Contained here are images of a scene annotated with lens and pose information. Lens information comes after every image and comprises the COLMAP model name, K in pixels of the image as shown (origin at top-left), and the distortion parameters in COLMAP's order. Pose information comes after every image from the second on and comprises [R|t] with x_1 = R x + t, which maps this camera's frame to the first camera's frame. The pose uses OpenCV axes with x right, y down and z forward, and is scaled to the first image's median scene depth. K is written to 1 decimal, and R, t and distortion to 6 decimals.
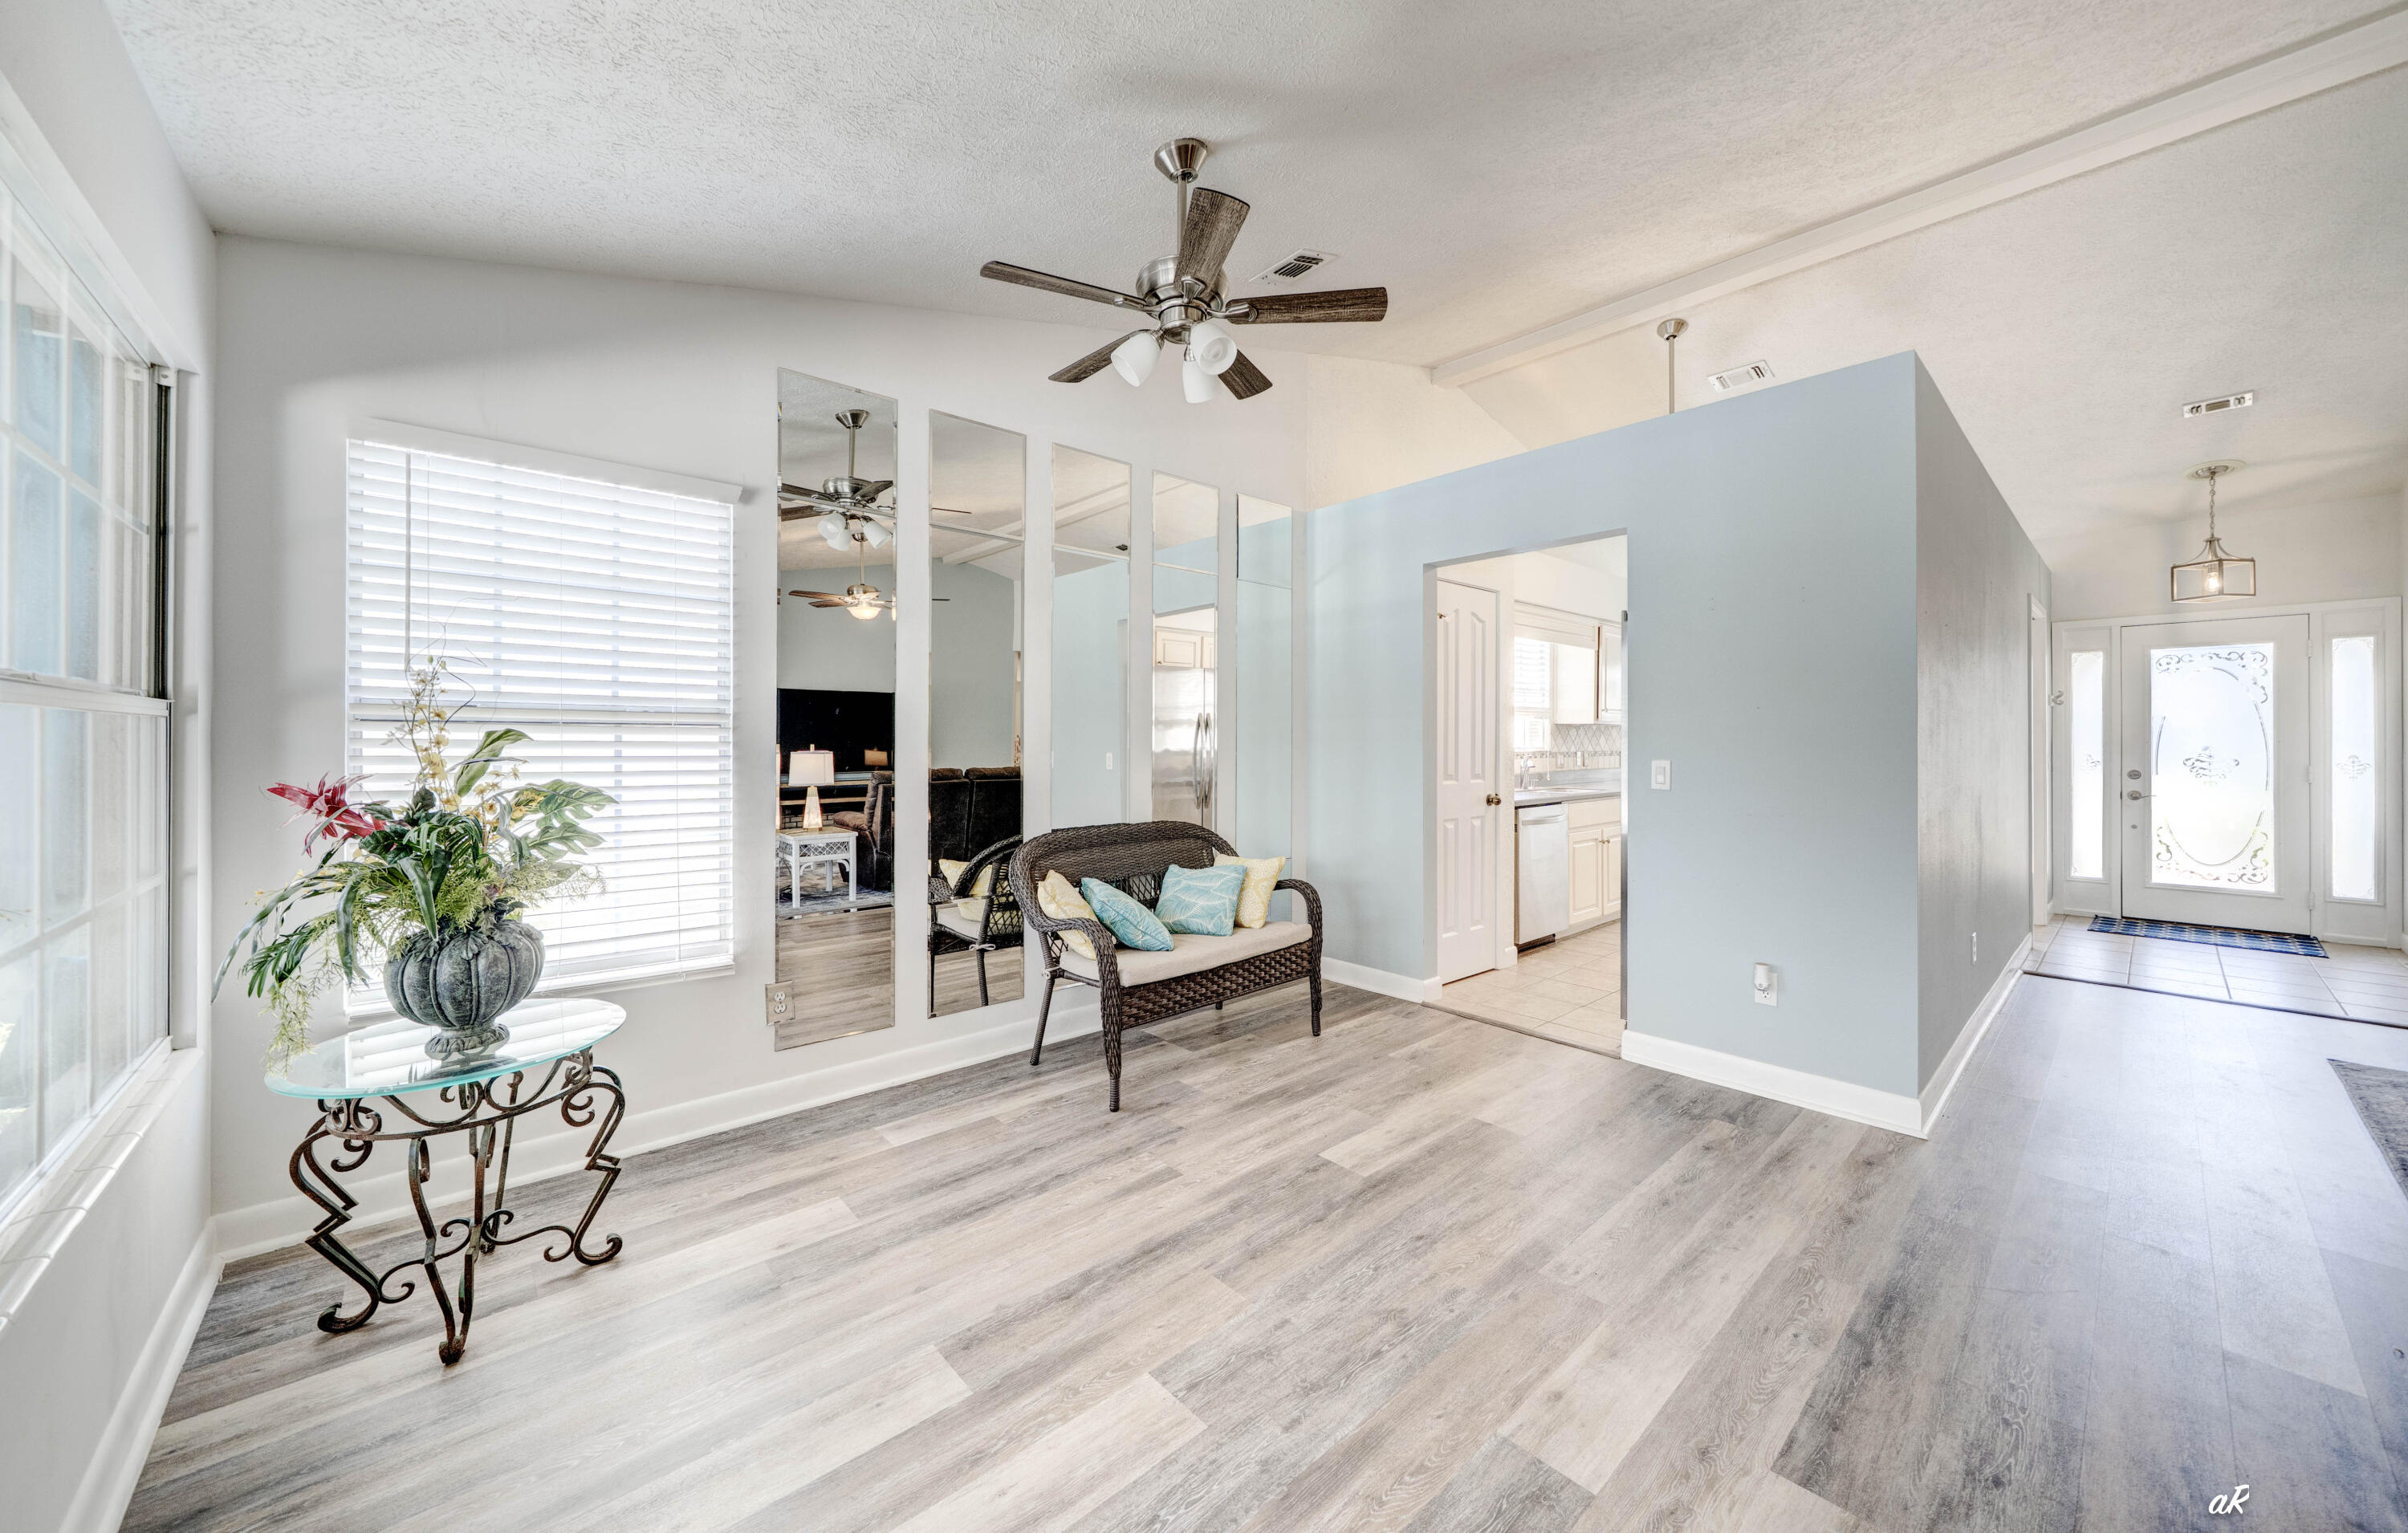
lens RADIAL K [[875.1, 0, 1200.4], [0, 875.1, 746.5], [0, 0, 1]] dist [-0.000726, -0.000133]
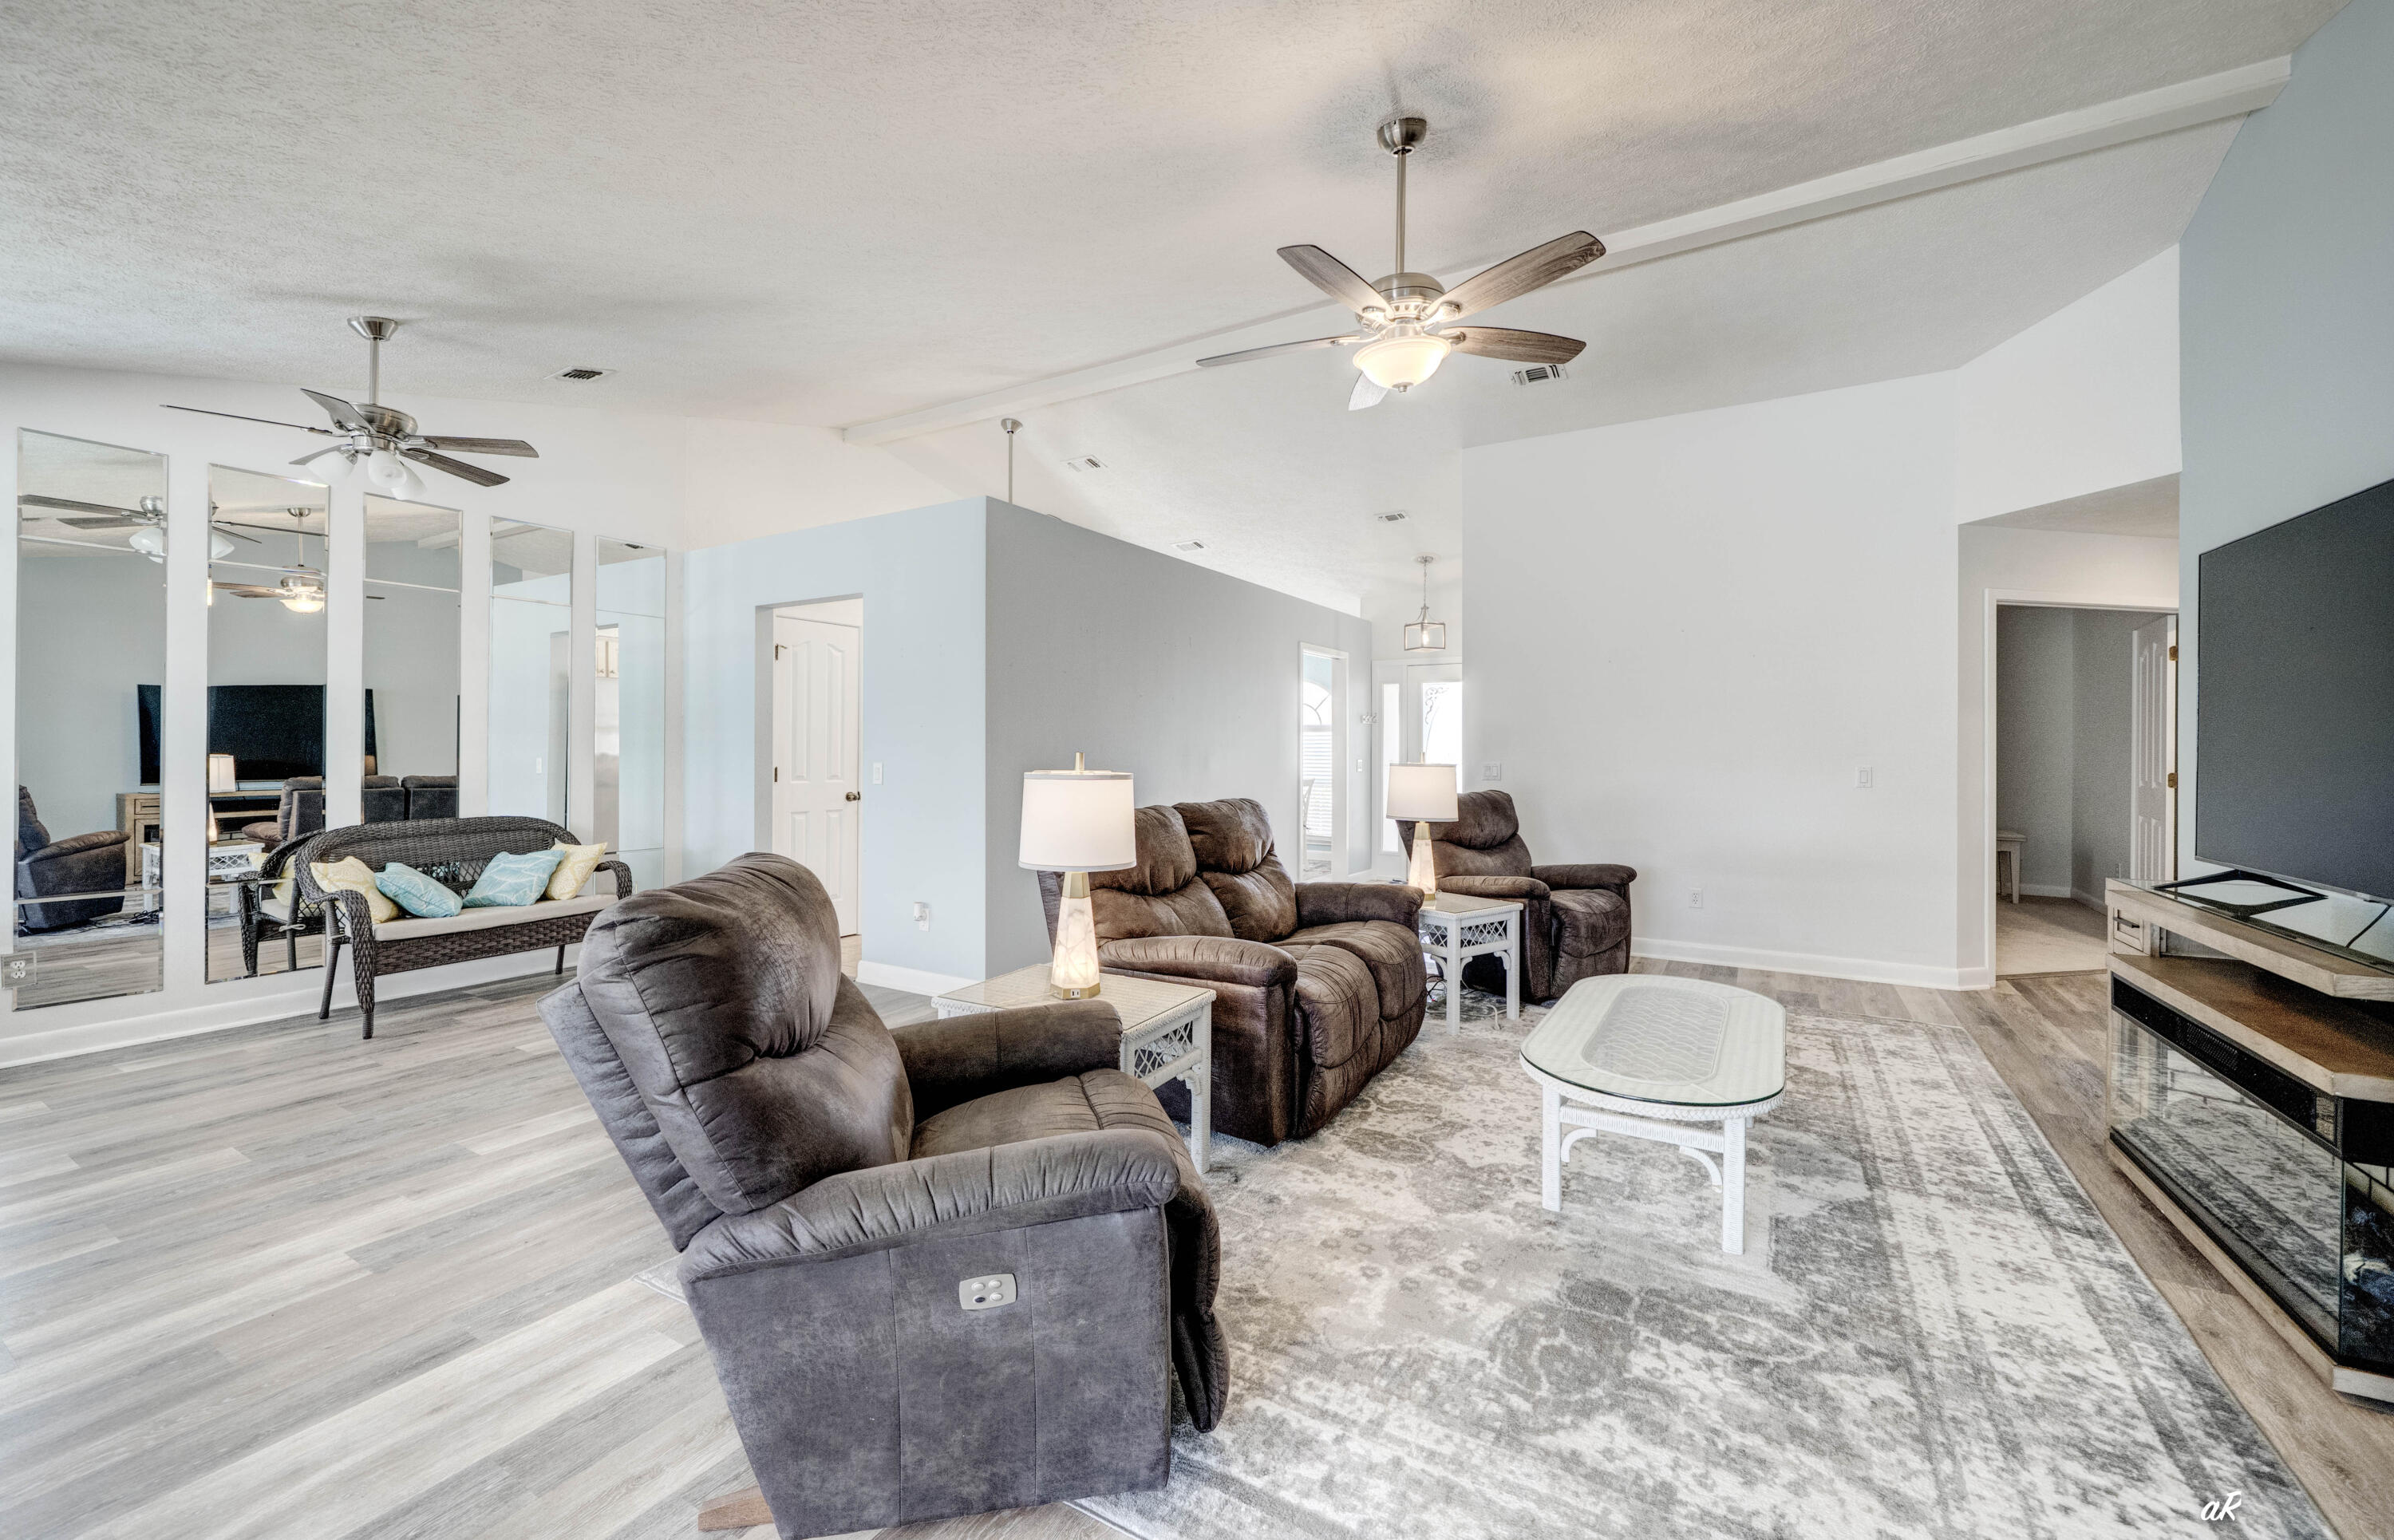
lens RADIAL K [[950.0, 0, 1194.9], [0, 950.0, 759.9], [0, 0, 1]] dist [-0.001856, -0.000263]
pose [[0.954432, -0.001235, 0.298425, 0.498957], [-0.000017, 0.999991, 0.004193, 0.004631], [-0.298428, -0.004007, 0.954424, -0.524842]]
